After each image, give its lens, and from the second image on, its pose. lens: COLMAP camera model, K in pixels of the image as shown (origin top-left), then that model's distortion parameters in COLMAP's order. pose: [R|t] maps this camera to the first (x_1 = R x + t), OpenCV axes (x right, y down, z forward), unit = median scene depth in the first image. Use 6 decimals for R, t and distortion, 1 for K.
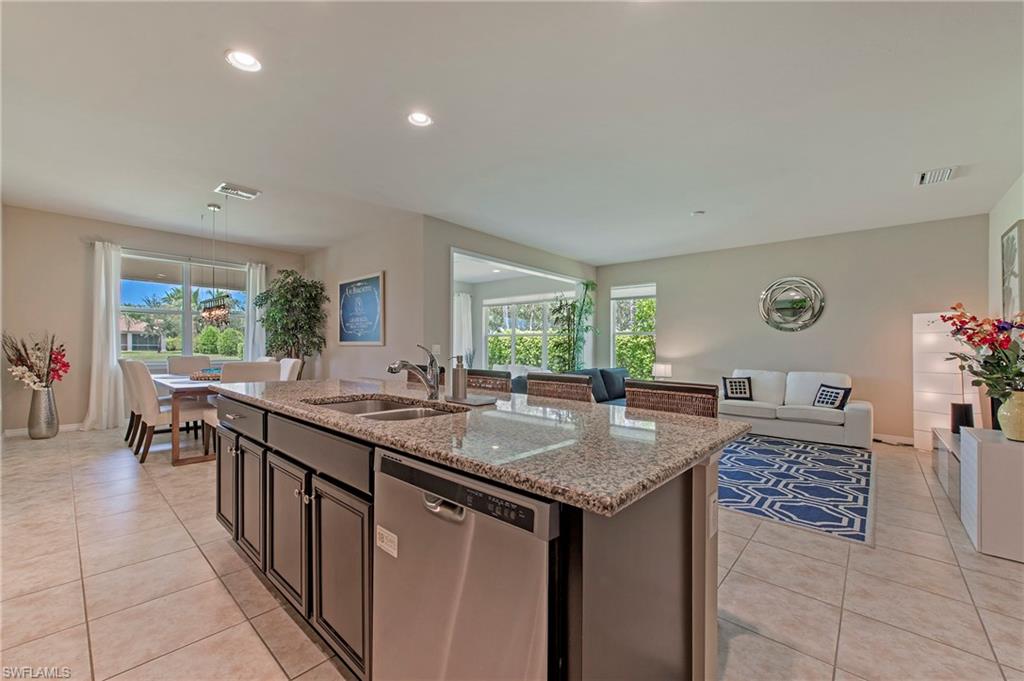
lens RADIAL K [[416.8, 0, 514.3], [0, 416.8, 324.1], [0, 0, 1]] dist [-0.000494, -0.000178]
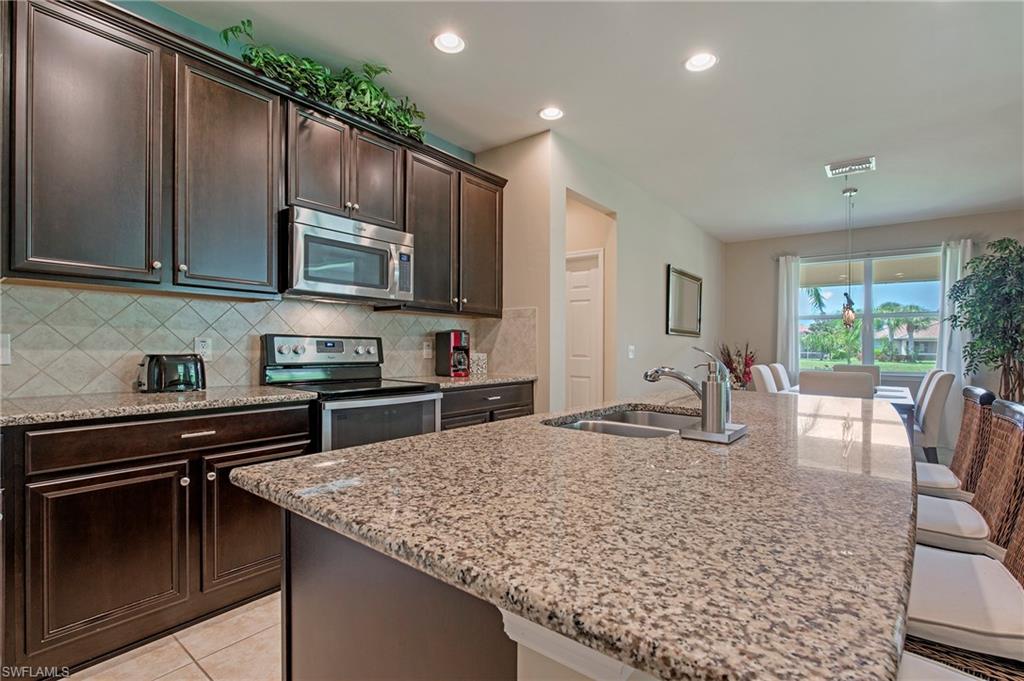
lens RADIAL K [[479.0, 0, 512.0], [0, 479.0, 340.5], [0, 0, 1]] dist [-0.010859, 0.000751]
pose [[0.076764, -0.022689, -0.996791, 0.188558], [0.044574, 0.998820, -0.019302, 0.013996], [0.996052, -0.042950, 0.077684, 0.197929]]
